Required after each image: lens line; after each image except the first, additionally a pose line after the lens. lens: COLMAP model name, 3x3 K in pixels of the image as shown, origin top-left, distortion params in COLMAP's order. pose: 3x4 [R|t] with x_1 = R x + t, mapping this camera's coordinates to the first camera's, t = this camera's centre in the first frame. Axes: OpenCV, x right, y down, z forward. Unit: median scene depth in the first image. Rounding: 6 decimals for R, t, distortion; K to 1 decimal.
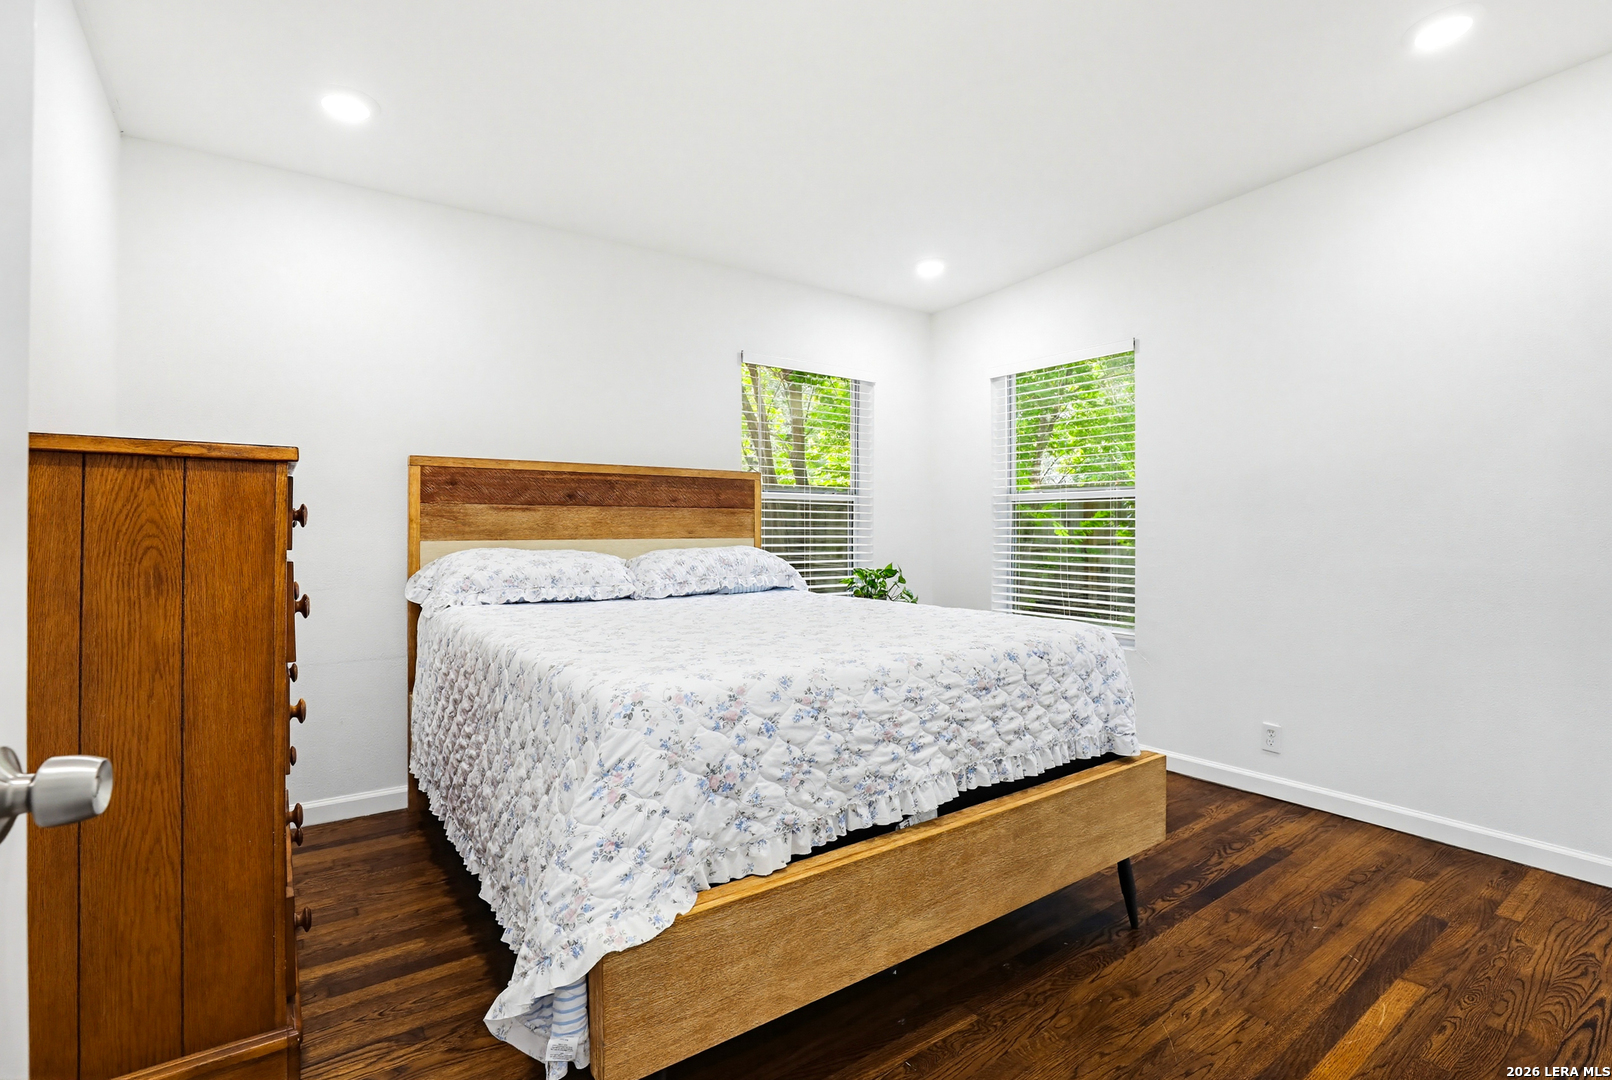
lens RADIAL K [[750.7, 0, 806.1], [0, 750.7, 524.9], [0, 0, 1]] dist [-0.033319, 0.005189]
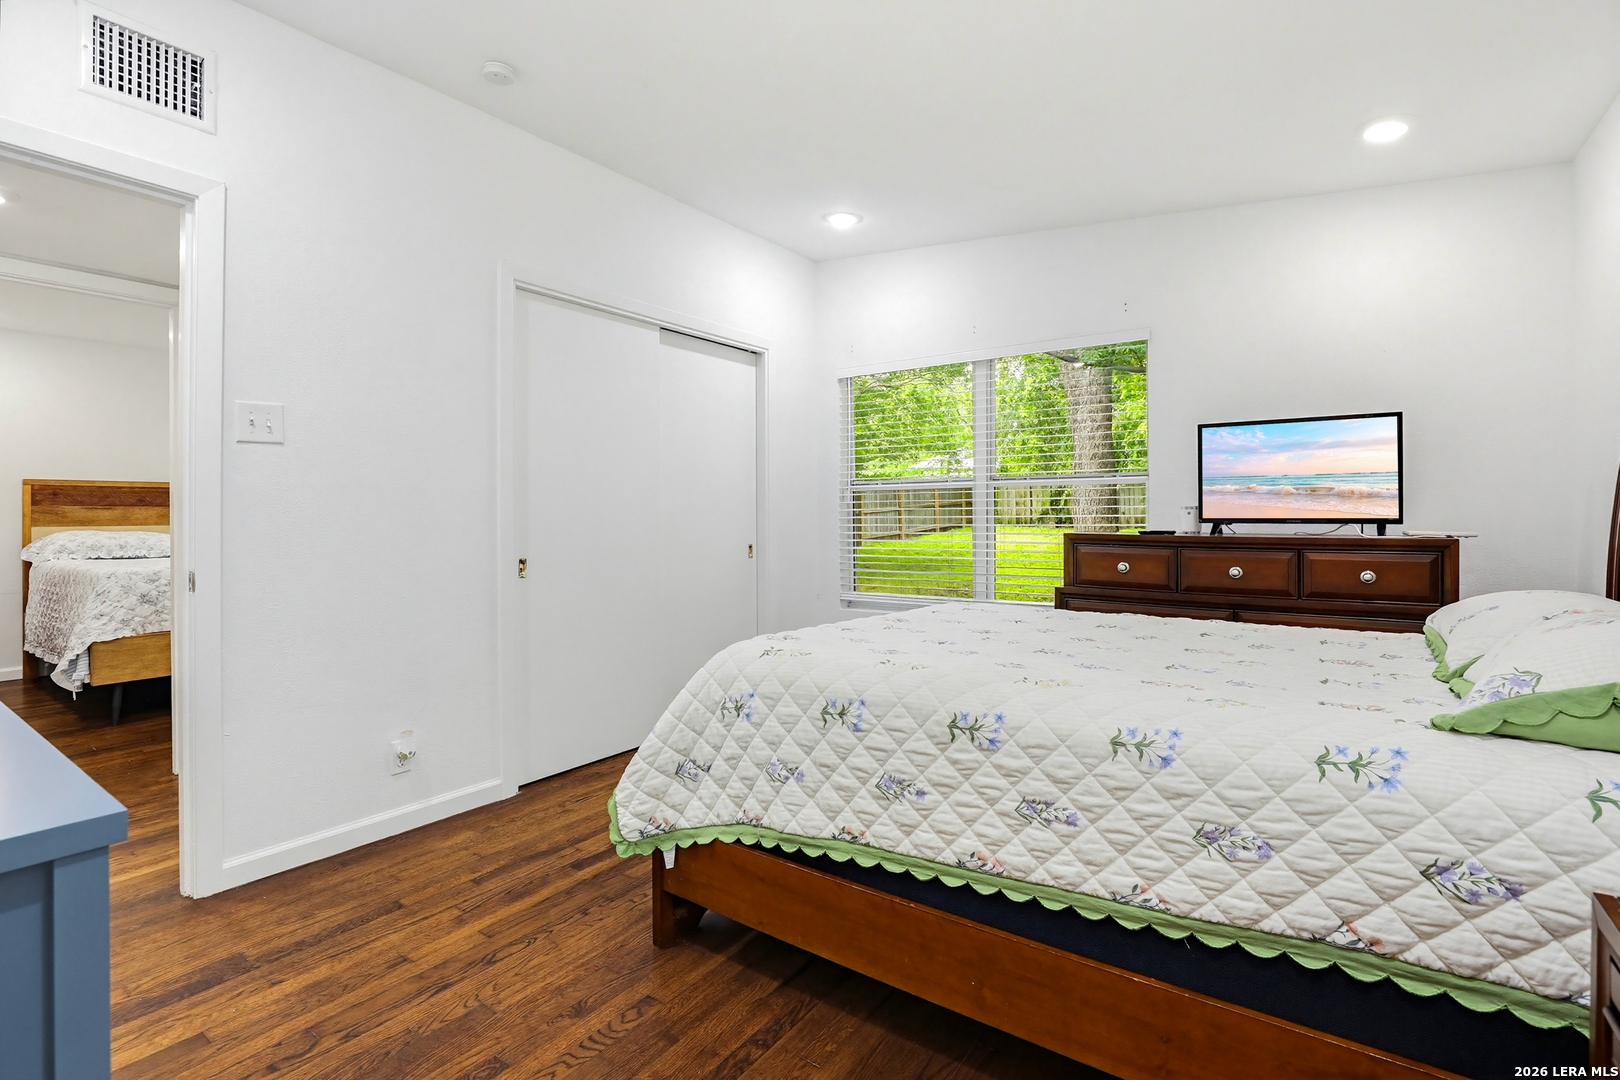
lens RADIAL K [[754.5, 0, 843.2], [0, 754.5, 512.7], [0, 0, 1]] dist [-0.033319, 0.005189]
pose [[0.939347, -0.005097, 0.342929, 0.736635], [0.005252, 0.999986, 0.000475, -0.003258], [-0.342927, 0.001355, 0.939361, -1.357747]]
